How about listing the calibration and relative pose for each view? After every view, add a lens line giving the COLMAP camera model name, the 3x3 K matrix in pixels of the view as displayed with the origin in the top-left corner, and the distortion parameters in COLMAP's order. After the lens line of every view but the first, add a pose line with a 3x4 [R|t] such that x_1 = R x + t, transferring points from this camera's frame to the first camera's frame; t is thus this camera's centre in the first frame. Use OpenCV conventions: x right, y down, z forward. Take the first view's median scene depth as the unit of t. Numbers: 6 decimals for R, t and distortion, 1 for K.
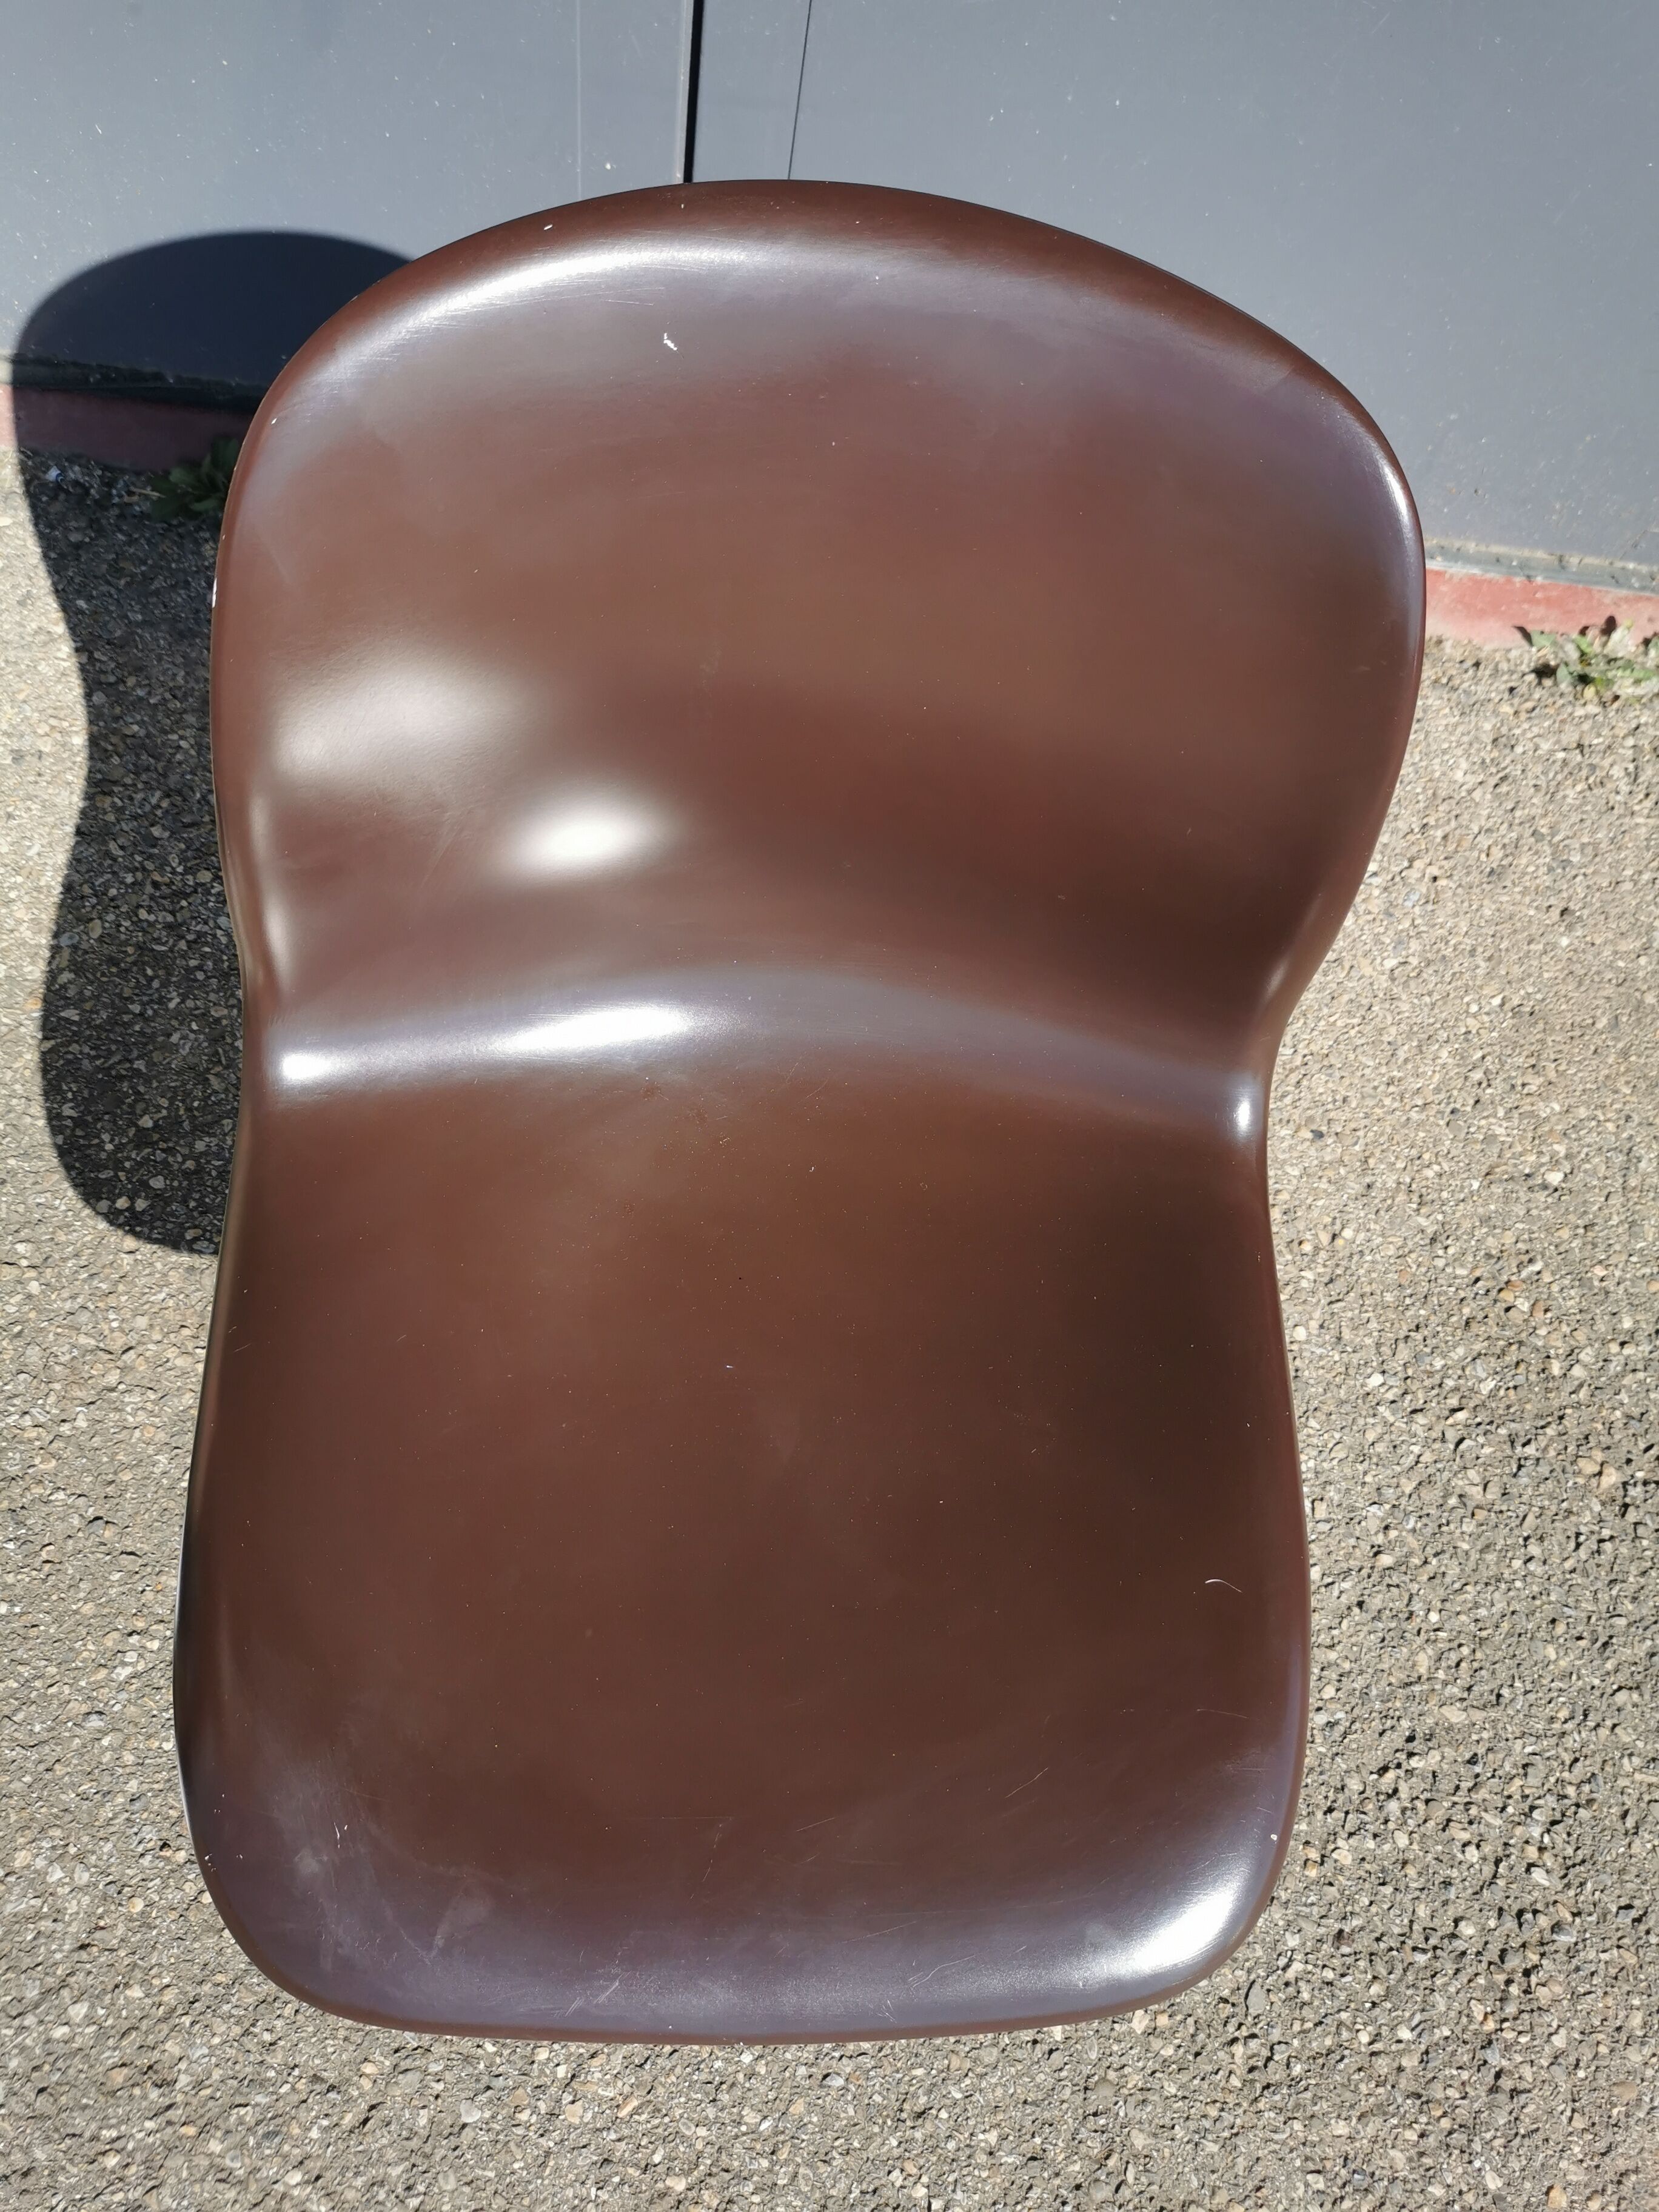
lens RADIAL K [[1734.6, 0, 844.0], [0, 1734.6, 1115.8], [0, 0, 1]] dist [0.021964, -0.003555]
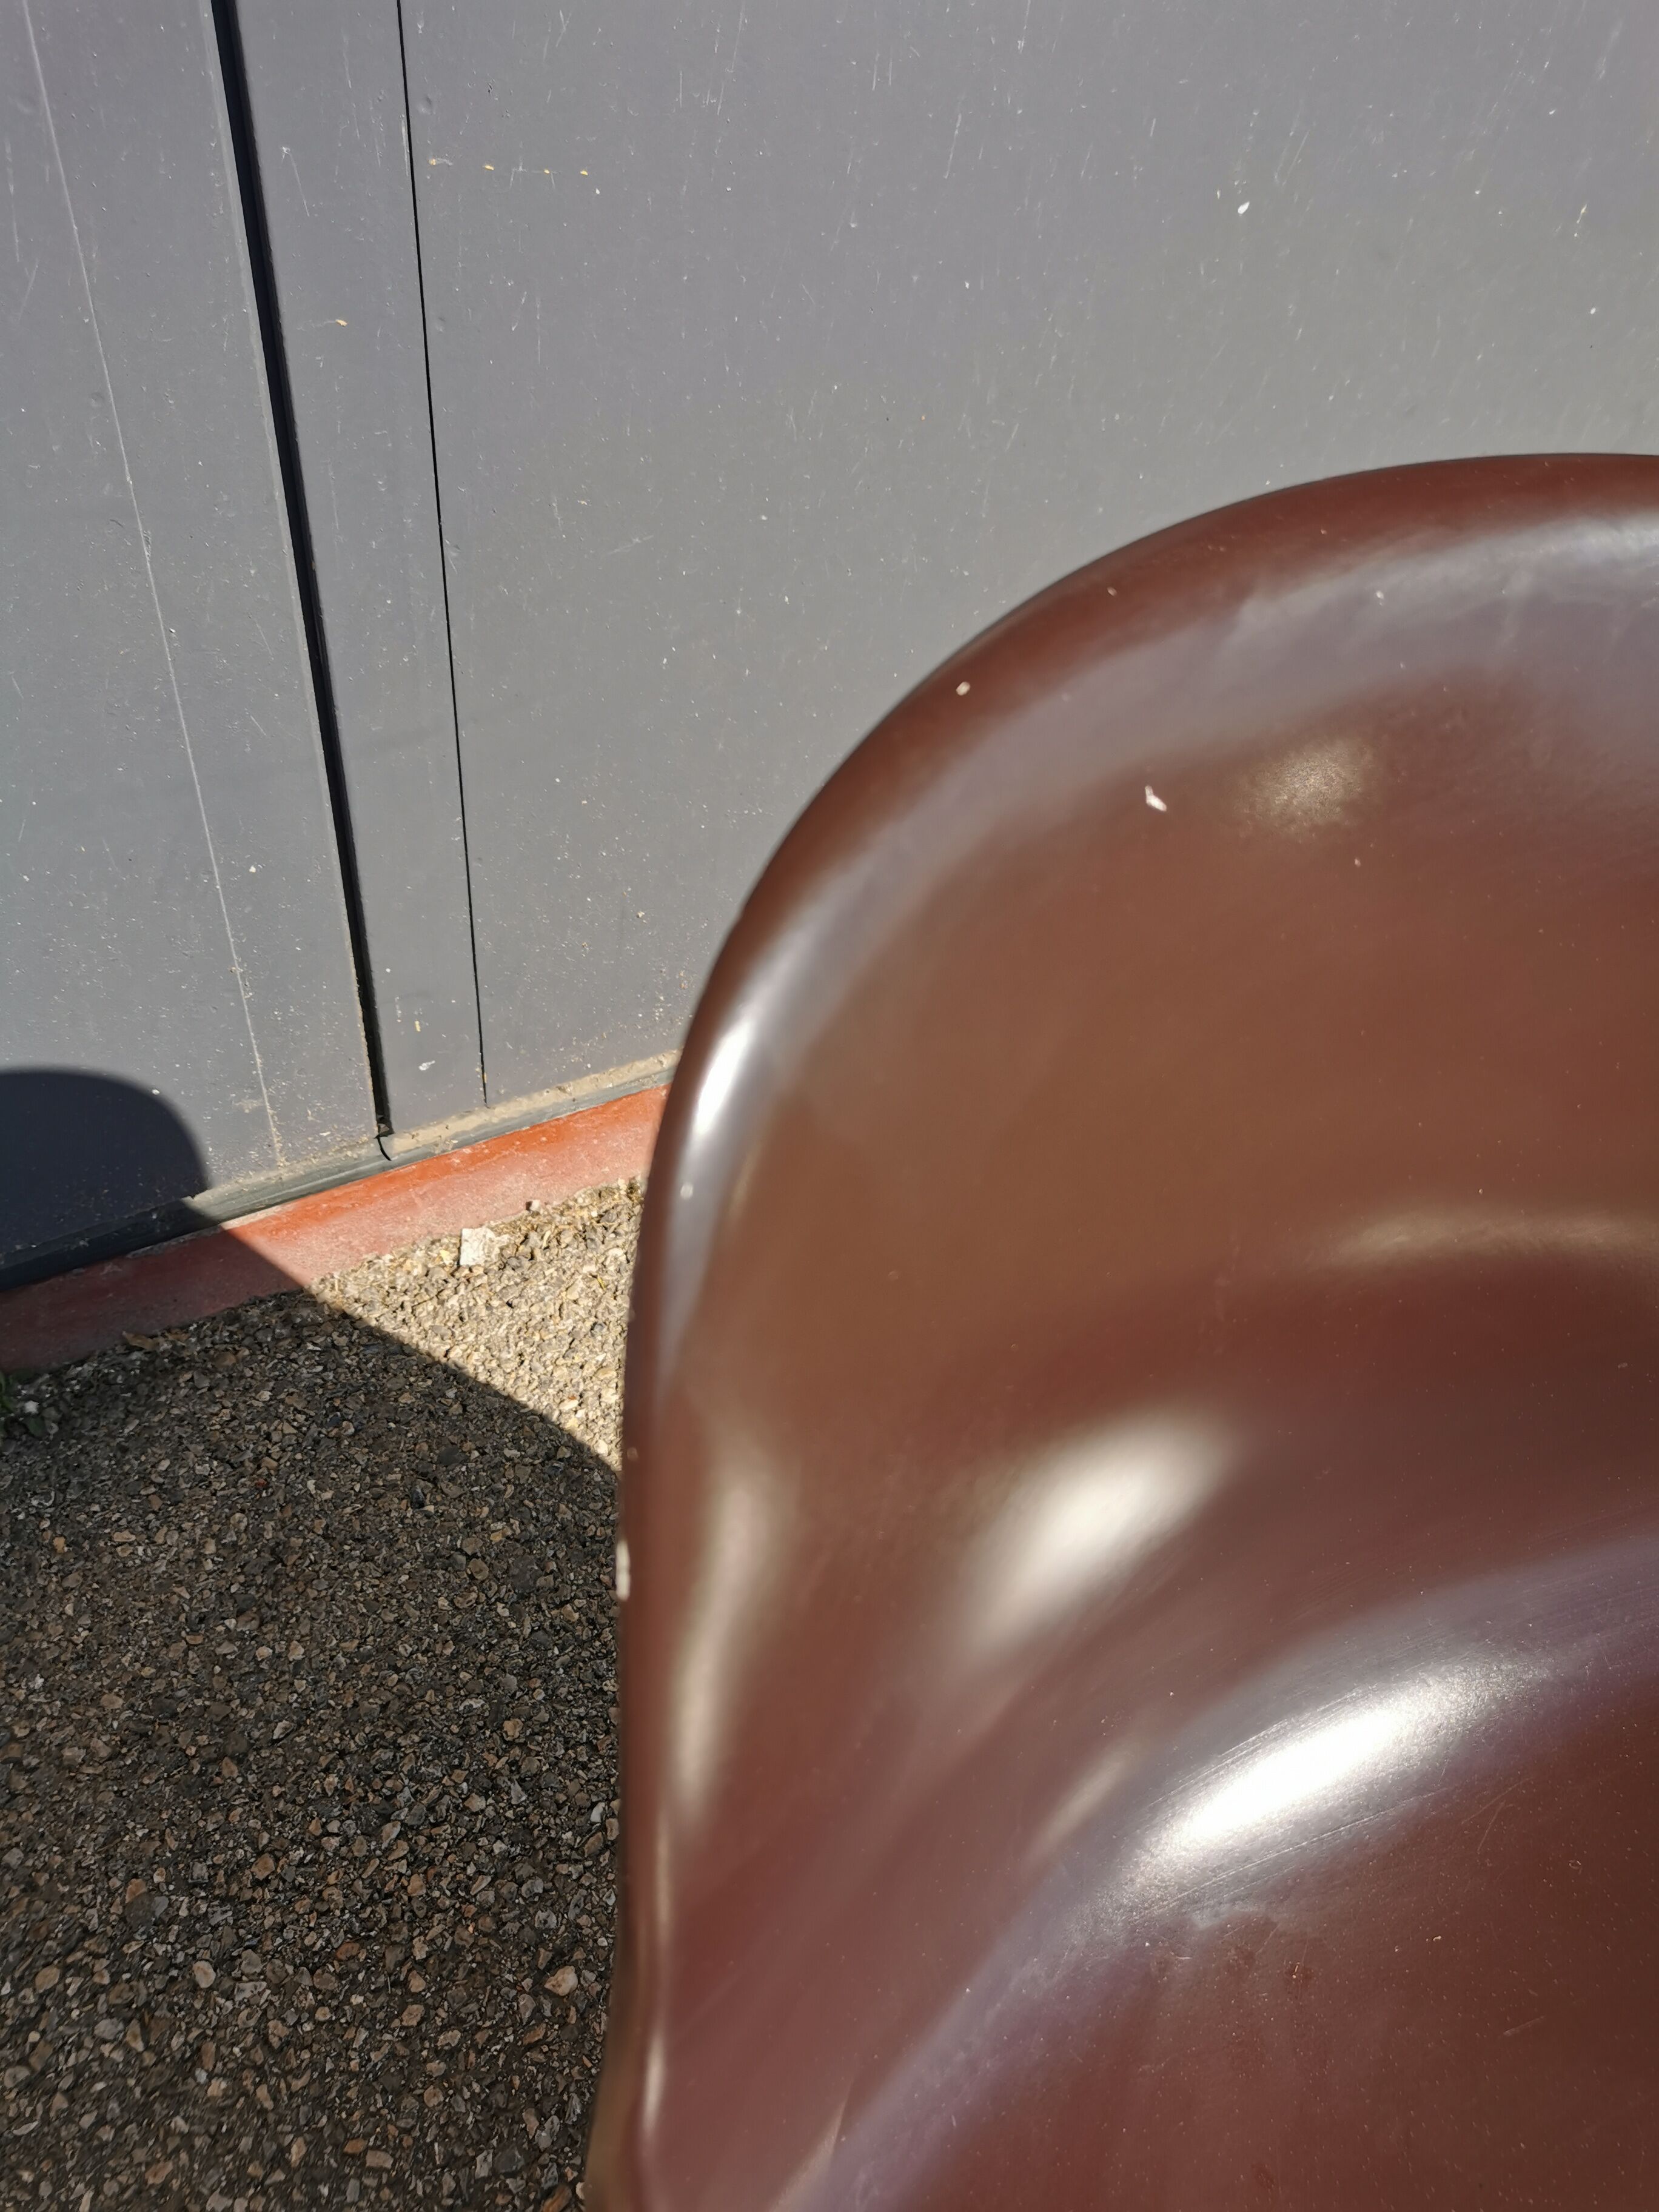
lens RADIAL K [[1734.6, 0, 838.6], [0, 1734.6, 1097.2], [0, 0, 1]] dist [0.021964, -0.003555]
pose [[0.859224, -0.408477, 0.308028, -0.182325], [0.484904, 0.842182, -0.235789, -0.120231], [-0.163101, 0.351960, 0.921695, 0.225708]]
